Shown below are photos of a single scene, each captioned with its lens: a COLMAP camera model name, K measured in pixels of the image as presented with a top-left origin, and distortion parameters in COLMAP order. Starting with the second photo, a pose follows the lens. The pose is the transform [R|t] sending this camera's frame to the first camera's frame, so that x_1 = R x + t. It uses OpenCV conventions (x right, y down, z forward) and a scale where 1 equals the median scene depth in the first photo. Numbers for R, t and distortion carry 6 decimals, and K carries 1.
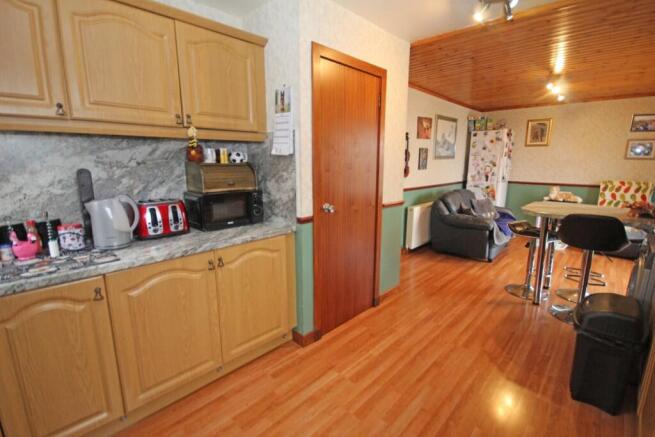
lens RADIAL K [[301.7, 0, 331.6], [0, 301.7, 220.0], [0, 0, 1]] dist [-0.004882, -0.001109]
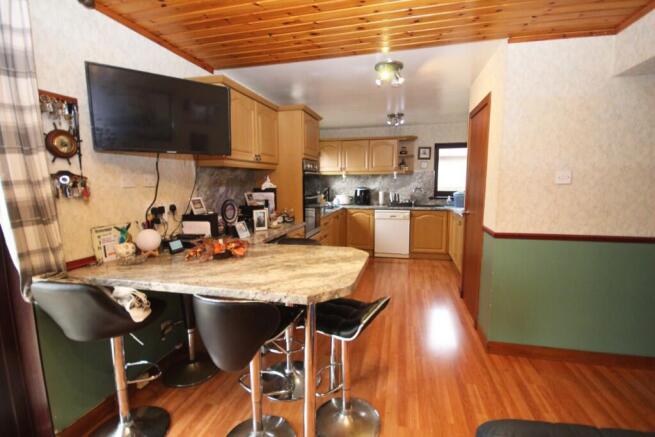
lens RADIAL K [[301.7, 0, 331.6], [0, 301.7, 220.0], [0, 0, 1]] dist [-0.004882, -0.001109]
pose [[-0.867672, 0.066436, -0.492677, 0.902104], [-0.090281, 0.953494, 0.287573, -0.257609], [0.488870, 0.293999, -0.821323, 1.312672]]
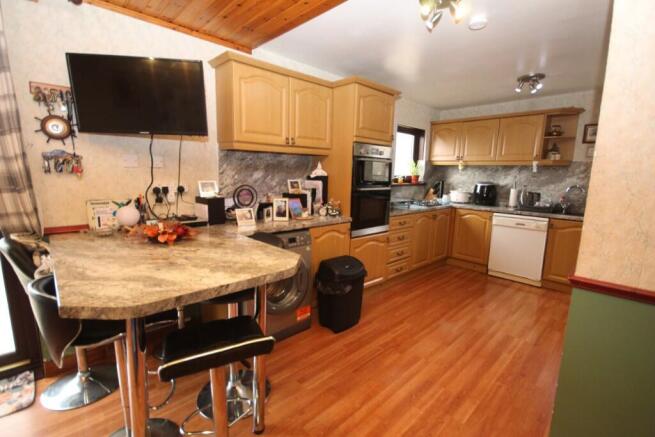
lens RADIAL K [[301.7, 0, 331.6], [0, 301.7, 220.0], [0, 0, 1]] dist [-0.004882, -0.001109]
pose [[-0.998803, -0.031977, 0.037026, 0.490188], [-0.017489, 0.940188, 0.340208, -0.234599], [-0.045690, 0.339153, -0.939621, 1.246315]]
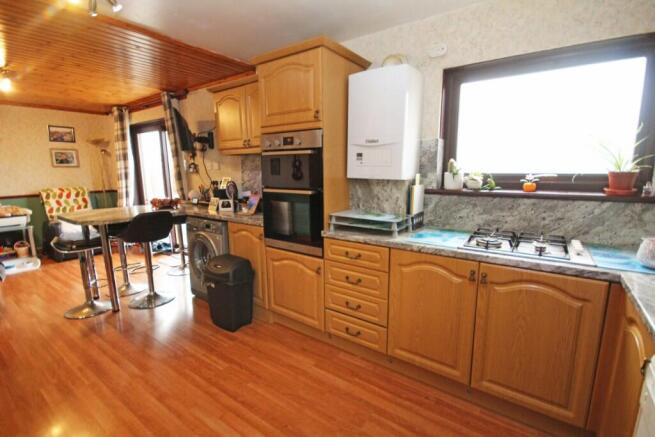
lens RADIAL K [[301.7, 0, 331.6], [0, 301.7, 220.0], [0, 0, 1]] dist [-0.004882, -0.001109]
pose [[-0.140805, -0.171779, 0.975021, -0.313998], [0.198138, 0.960019, 0.197749, -0.061914], [-0.970008, 0.221033, -0.101140, 0.309370]]
